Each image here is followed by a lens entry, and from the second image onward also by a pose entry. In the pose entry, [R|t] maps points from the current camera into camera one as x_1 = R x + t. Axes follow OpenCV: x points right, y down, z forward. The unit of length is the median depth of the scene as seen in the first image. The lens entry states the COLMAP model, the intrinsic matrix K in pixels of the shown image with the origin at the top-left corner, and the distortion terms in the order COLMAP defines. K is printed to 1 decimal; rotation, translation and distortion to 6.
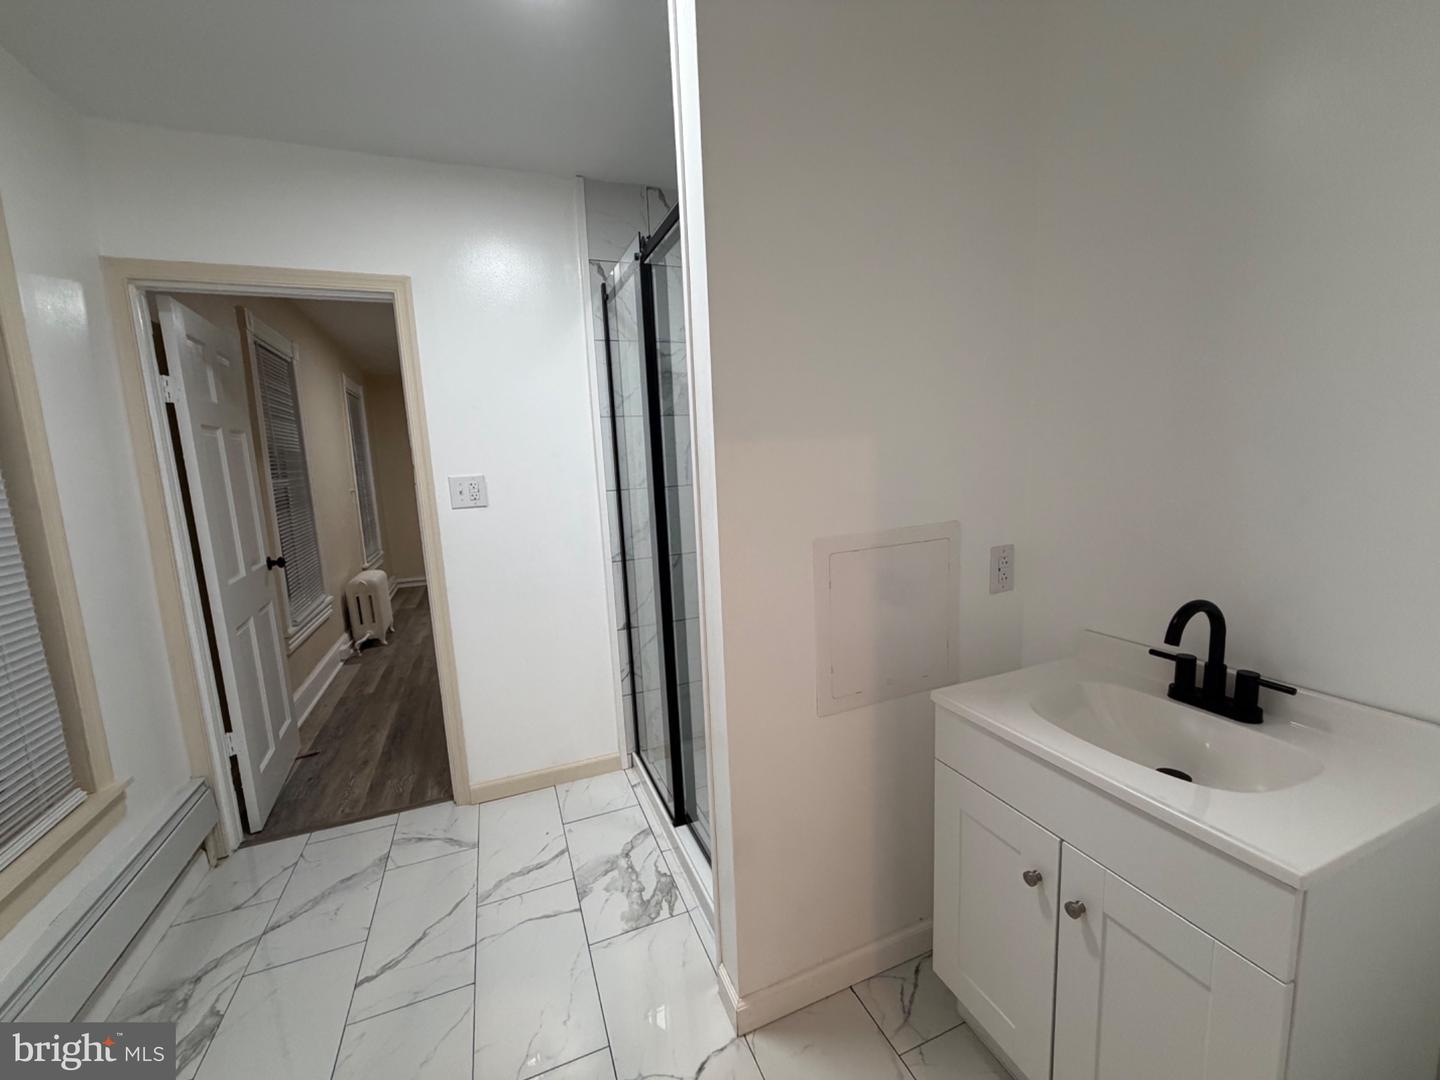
lens RADIAL K [[573.0, 0, 719.1], [0, 573.0, 539.2], [0, 0, 1]] dist [-0.001043, -0.000048]
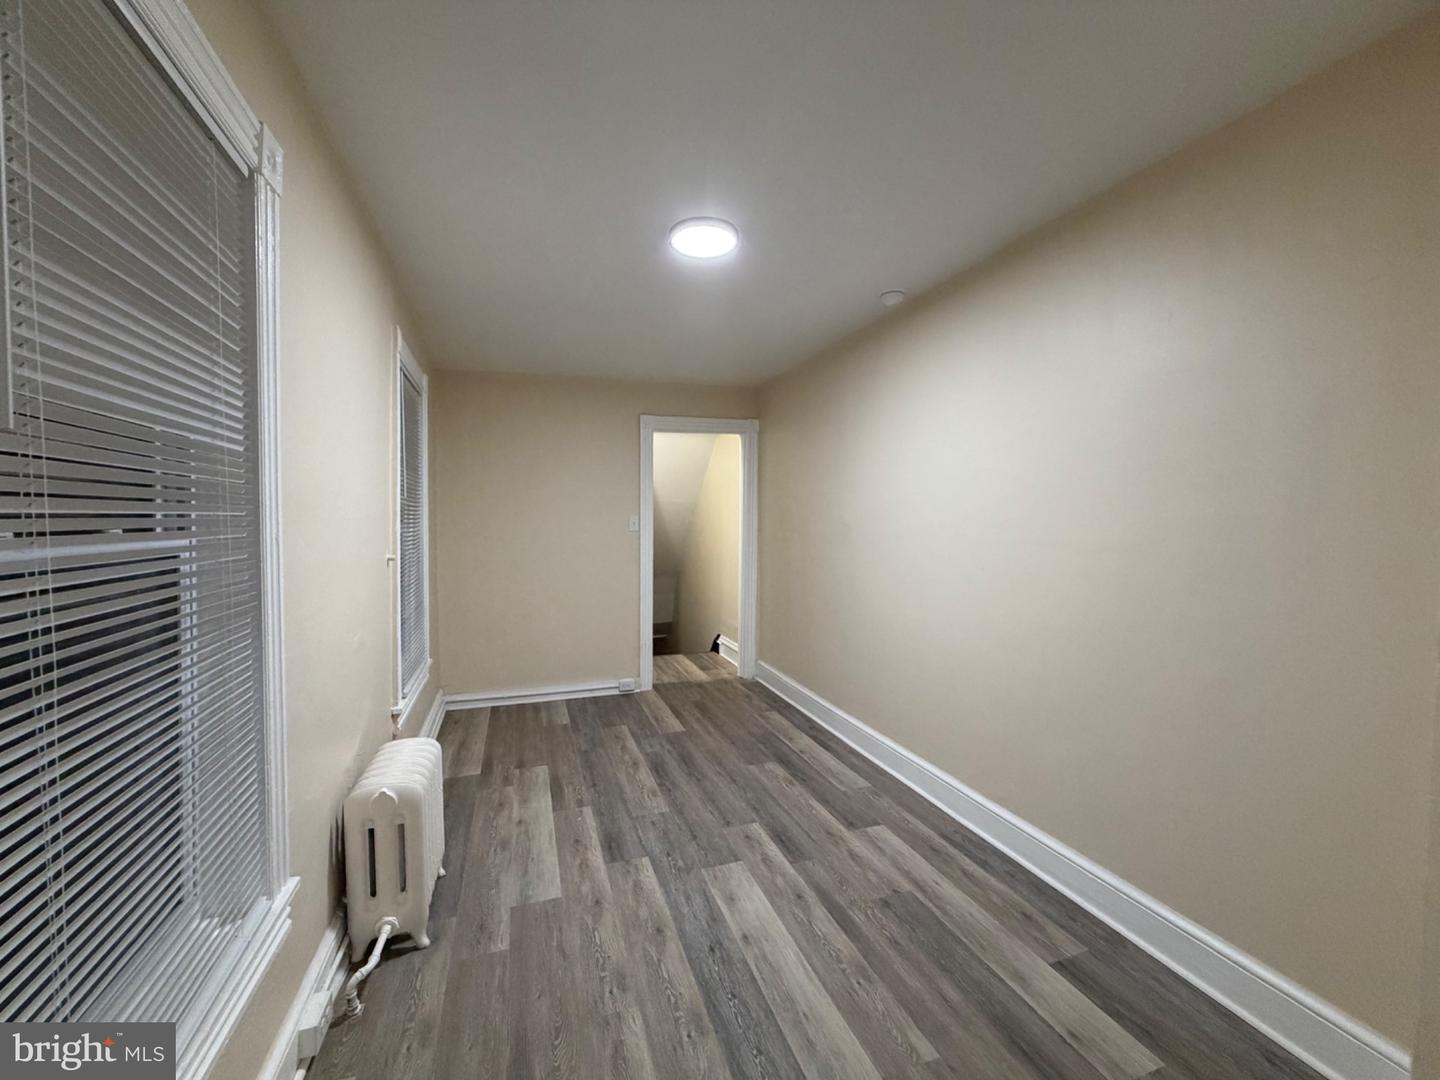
lens RADIAL K [[573.0, 0, 714.7], [0, 573.0, 543.0], [0, 0, 1]] dist [-0.001043, -0.000048]
pose [[0.997128, 0.049824, -0.057030, -0.373976], [-0.055500, 0.993163, -0.102702, -0.067624], [0.051524, 0.105573, 0.993076, 0.586309]]
